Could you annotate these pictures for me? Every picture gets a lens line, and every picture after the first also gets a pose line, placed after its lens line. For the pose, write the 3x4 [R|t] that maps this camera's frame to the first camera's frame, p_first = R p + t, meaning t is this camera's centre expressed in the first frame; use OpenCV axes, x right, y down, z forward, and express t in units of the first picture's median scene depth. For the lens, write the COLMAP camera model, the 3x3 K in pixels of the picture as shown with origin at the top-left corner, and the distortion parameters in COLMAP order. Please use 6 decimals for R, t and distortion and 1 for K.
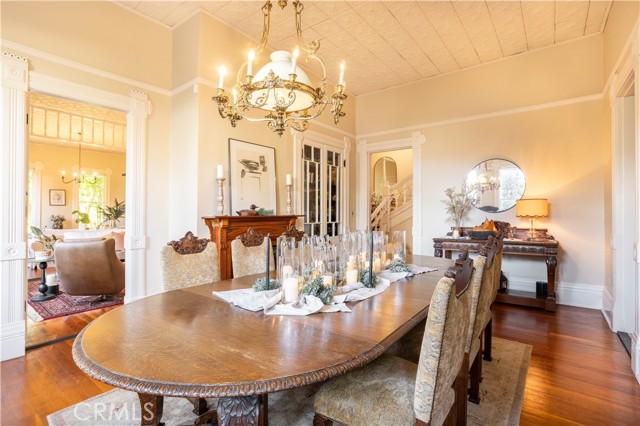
lens RADIAL K [[307.6, 0, 321.1], [0, 307.6, 211.7], [0, 0, 1]] dist [0.005567, 0.000736]
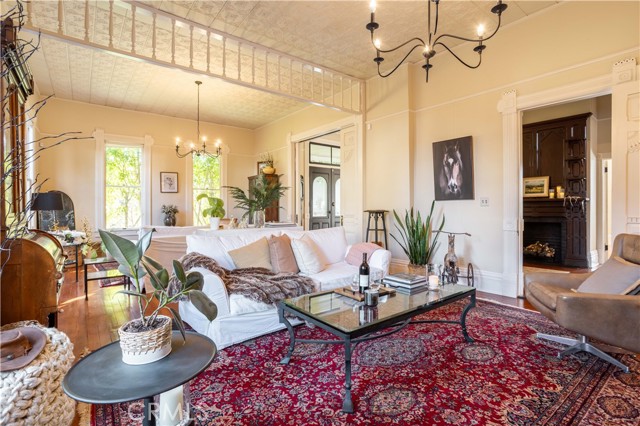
lens RADIAL K [[307.6, 0, 318.6], [0, 307.6, 211.6], [0, 0, 1]] dist [0.005567, 0.000736]
pose [[0.970741, 0.007088, -0.240024, -0.369145], [-0.003000, 0.999844, 0.017392, 0.014399], [0.240110, -0.016163, 0.970611, 0.414683]]
